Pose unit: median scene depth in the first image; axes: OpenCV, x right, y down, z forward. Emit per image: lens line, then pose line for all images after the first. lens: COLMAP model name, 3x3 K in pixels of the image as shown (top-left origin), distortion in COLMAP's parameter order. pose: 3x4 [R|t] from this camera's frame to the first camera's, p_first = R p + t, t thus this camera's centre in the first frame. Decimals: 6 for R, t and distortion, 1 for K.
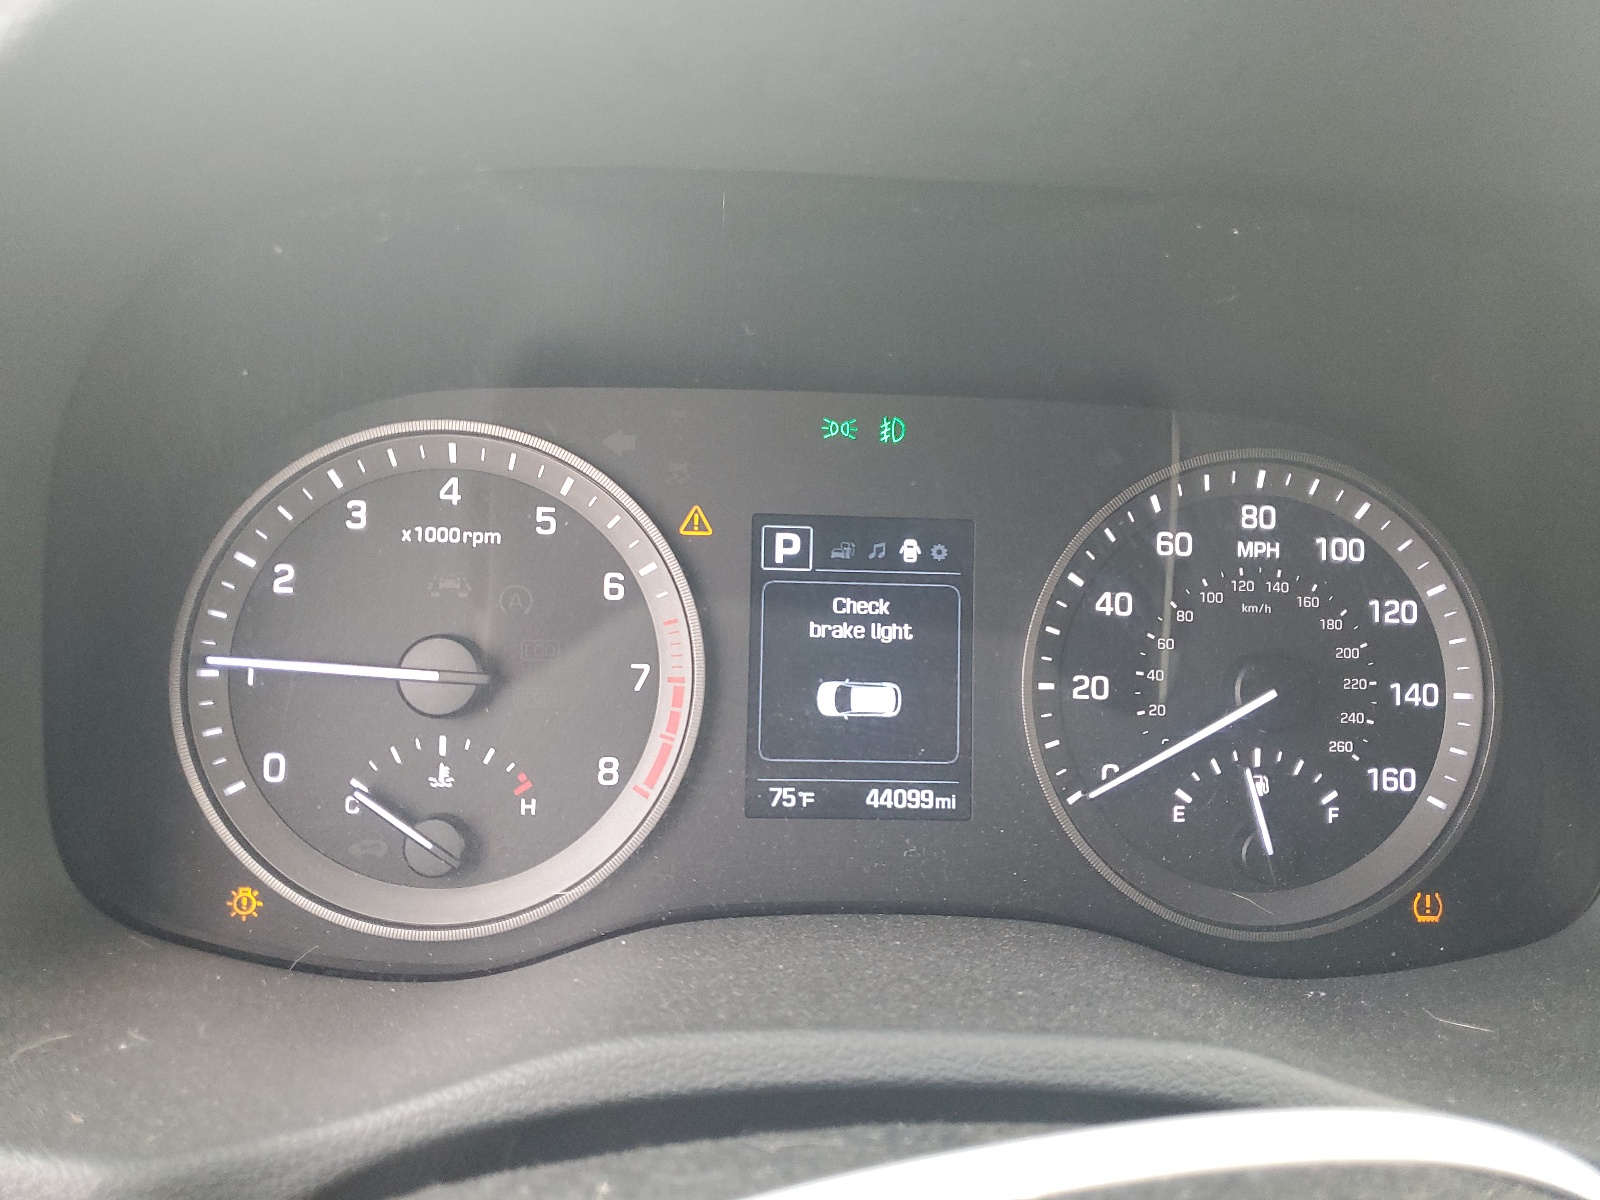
lens RADIAL K [[1196.8, 0, 801.4], [0, 1196.8, 599.3], [0, 0, 1]] dist [0.002704, -0.000252]
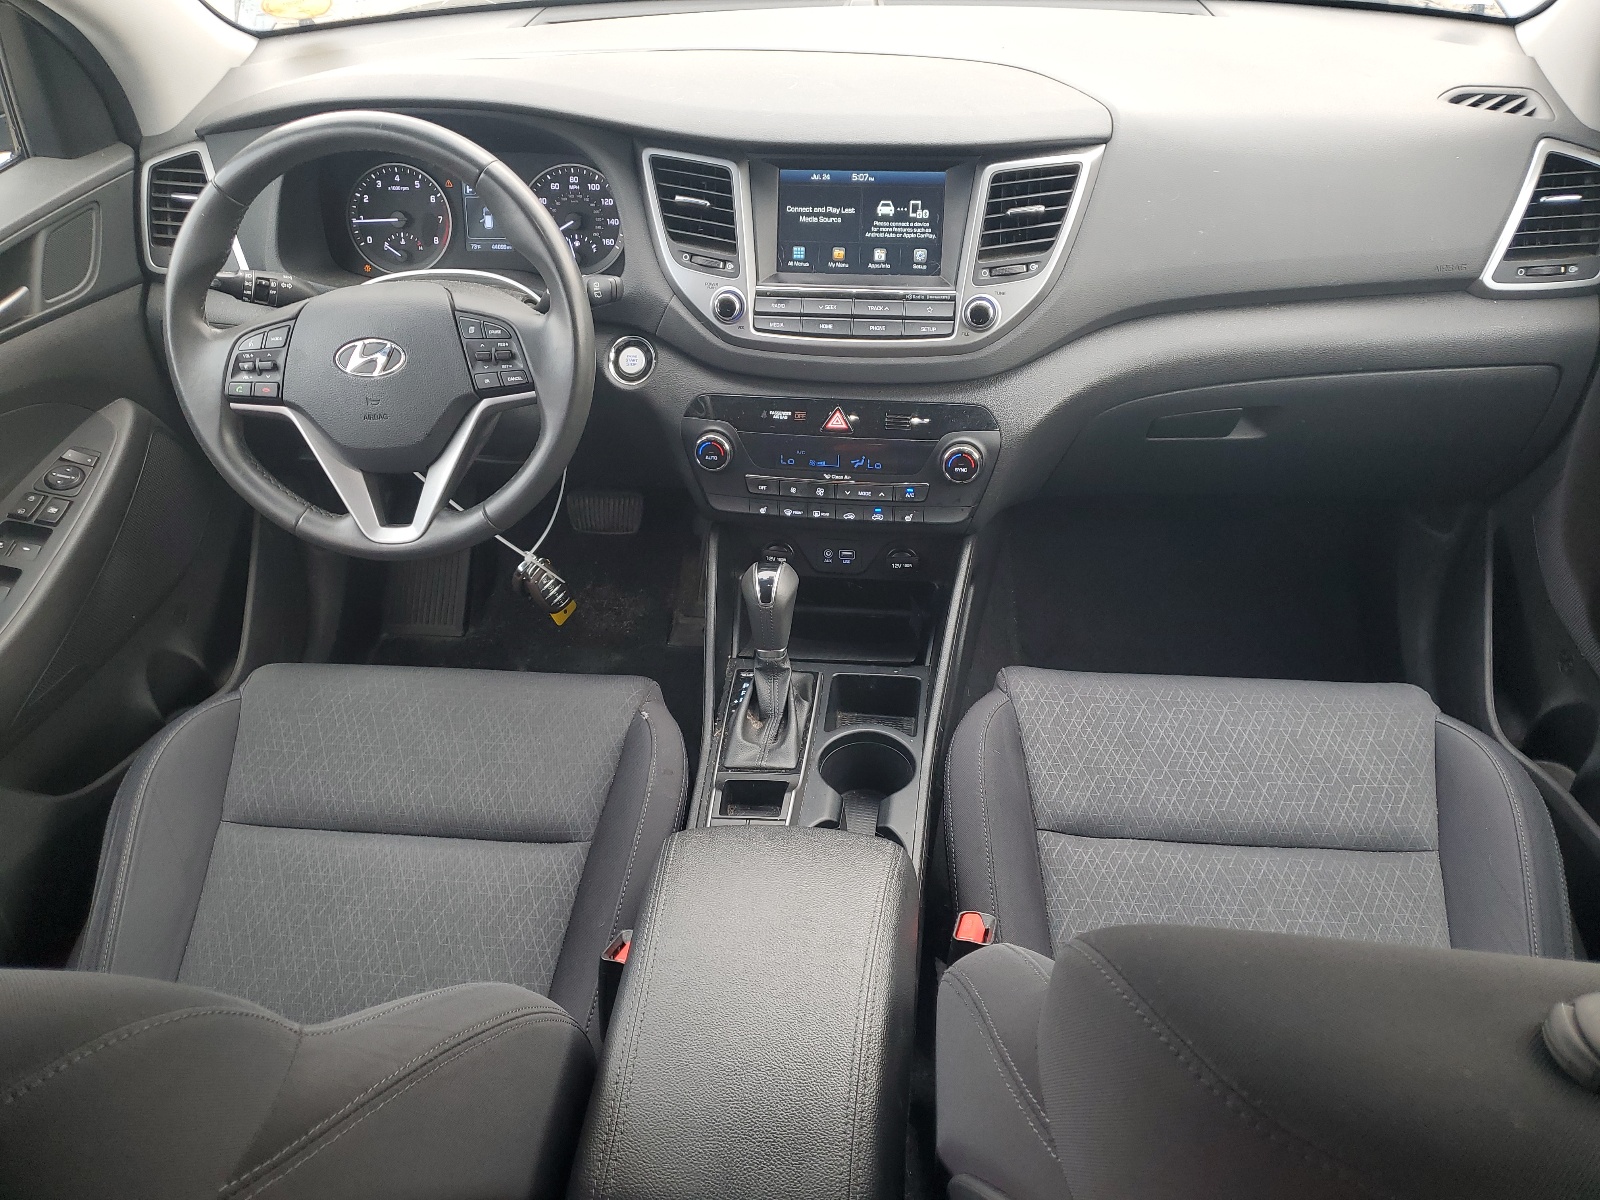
lens RADIAL K [[1196.8, 0, 801.0], [0, 1196.8, 602.5], [0, 0, 1]] dist [0.002704, -0.000252]
pose [[0.987520, 0.035388, -0.153469, 1.934662], [0.018977, 0.940594, 0.339002, -0.082826], [0.156348, -0.337684, 0.928184, -3.461202]]
